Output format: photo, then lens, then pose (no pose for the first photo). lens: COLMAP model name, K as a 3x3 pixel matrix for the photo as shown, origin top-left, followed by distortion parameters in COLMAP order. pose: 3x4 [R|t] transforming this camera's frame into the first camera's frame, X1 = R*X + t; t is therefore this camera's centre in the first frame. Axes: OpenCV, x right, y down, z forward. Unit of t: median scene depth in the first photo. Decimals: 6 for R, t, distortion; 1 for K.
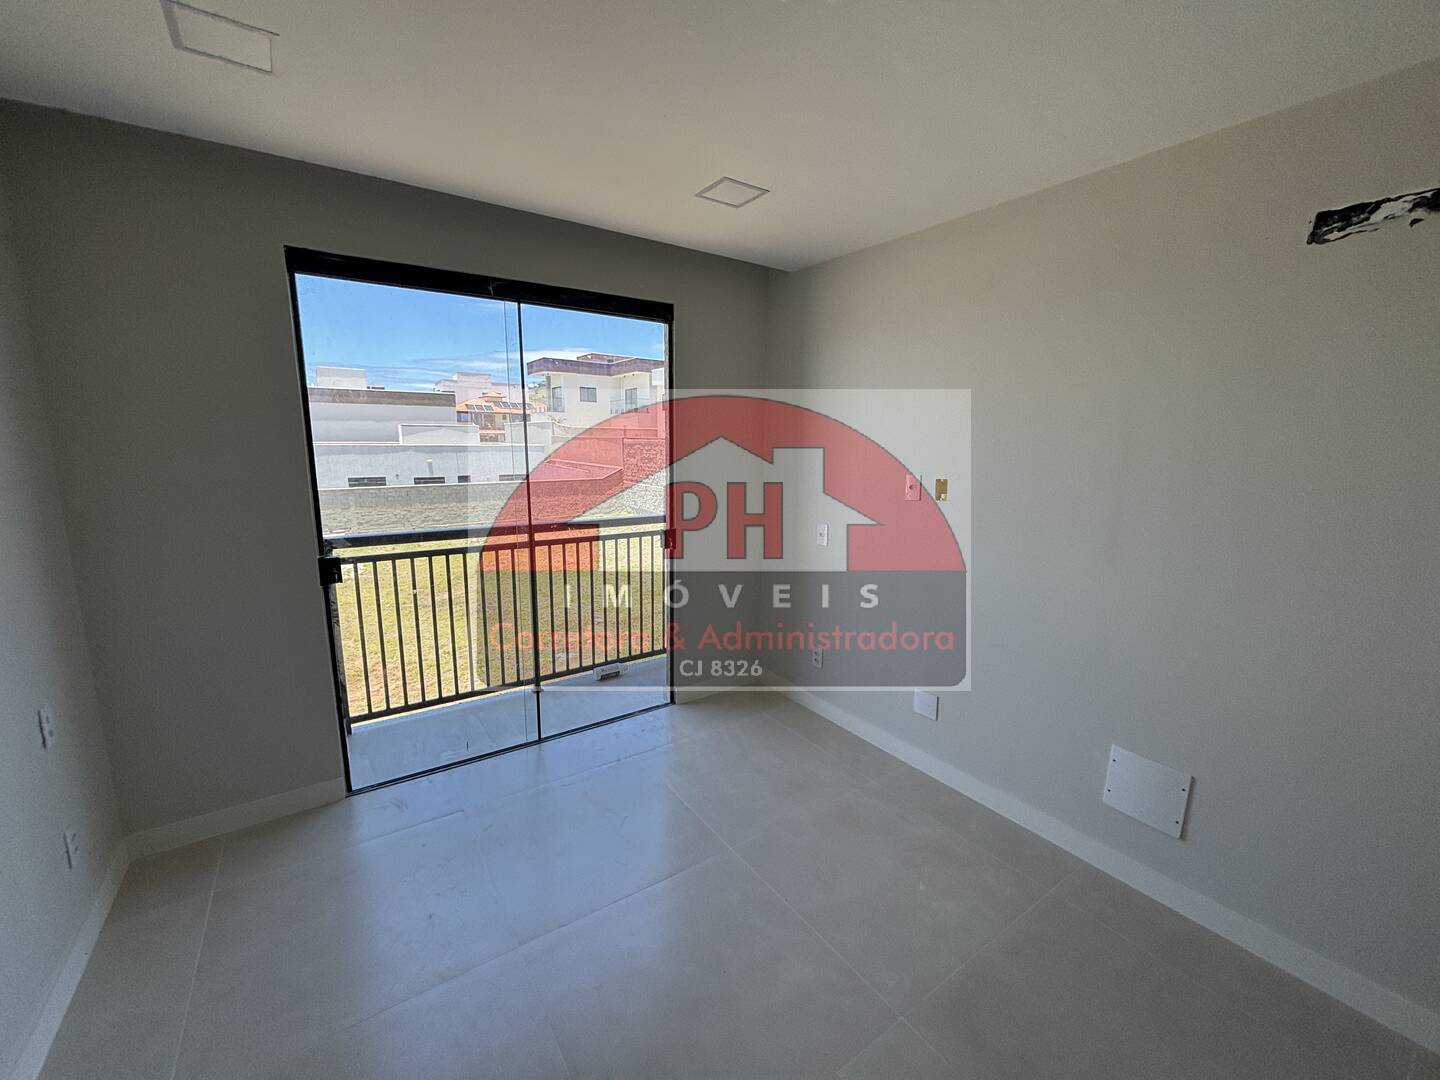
lens RADIAL K [[576.4, 0, 720.0], [0, 576.4, 540.0], [0, 0, 1]] dist [0.000754, -0.000249]
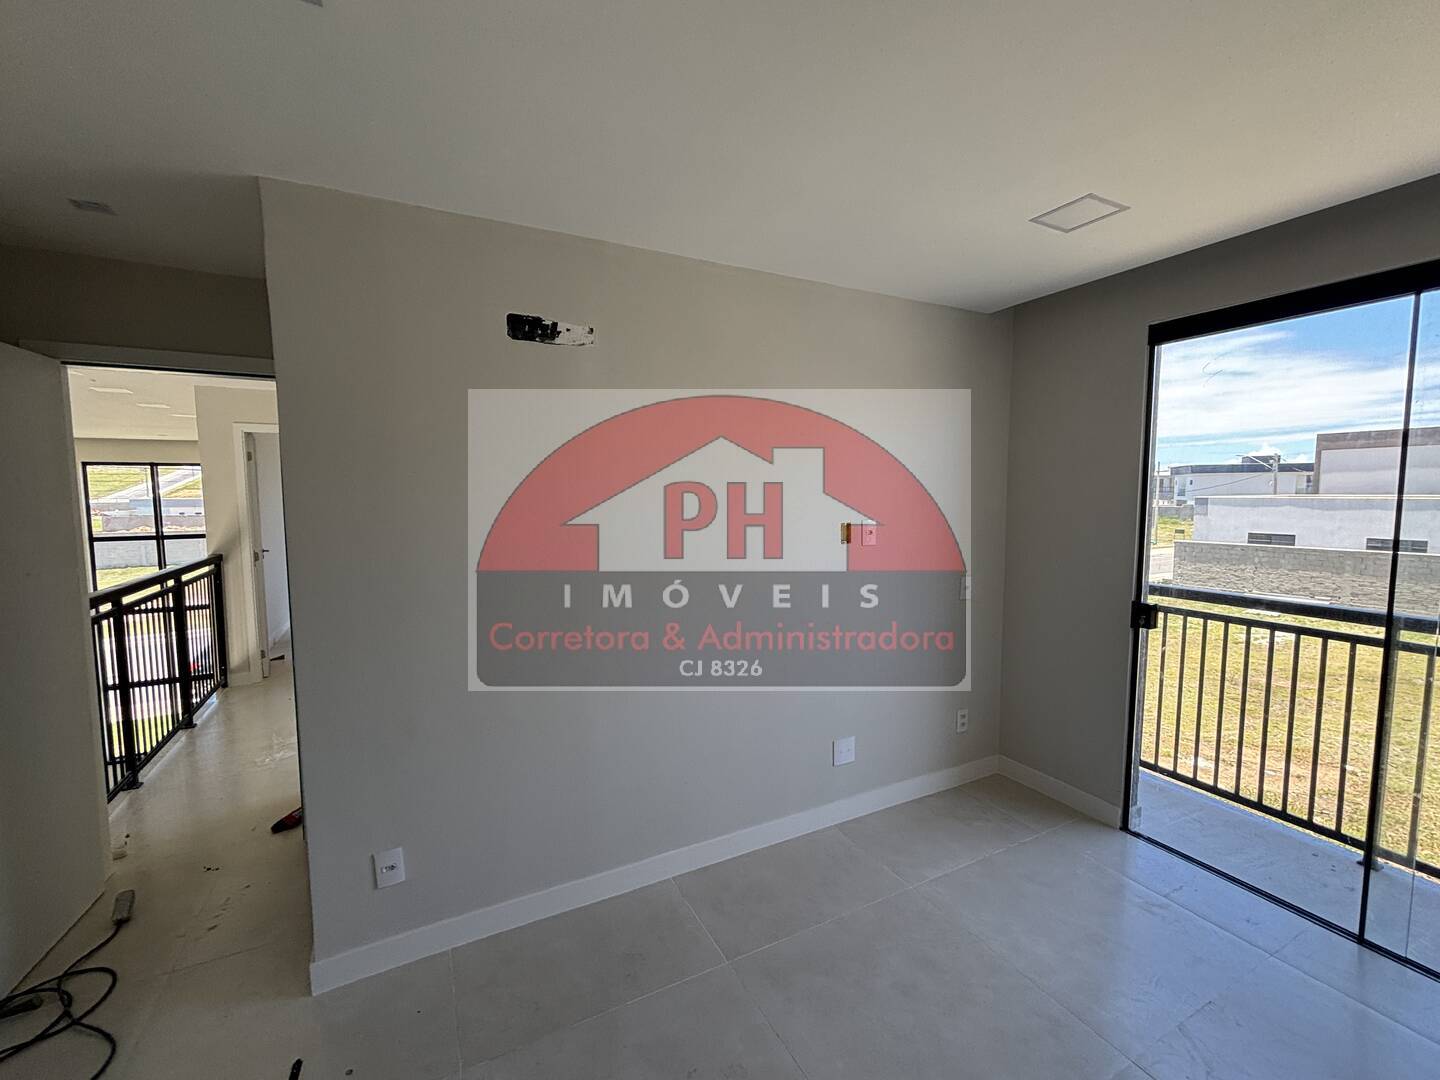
lens RADIAL K [[612.0, 0, 721.2], [0, 612.0, 541.9], [0, 0, 1]] dist [0.001215, -0.000058]
pose [[-0.126595, 0.074042, -0.989187, 0.497469], [-0.161284, 0.982404, 0.094176, -0.055188], [0.978755, 0.171462, -0.112426, 0.318783]]
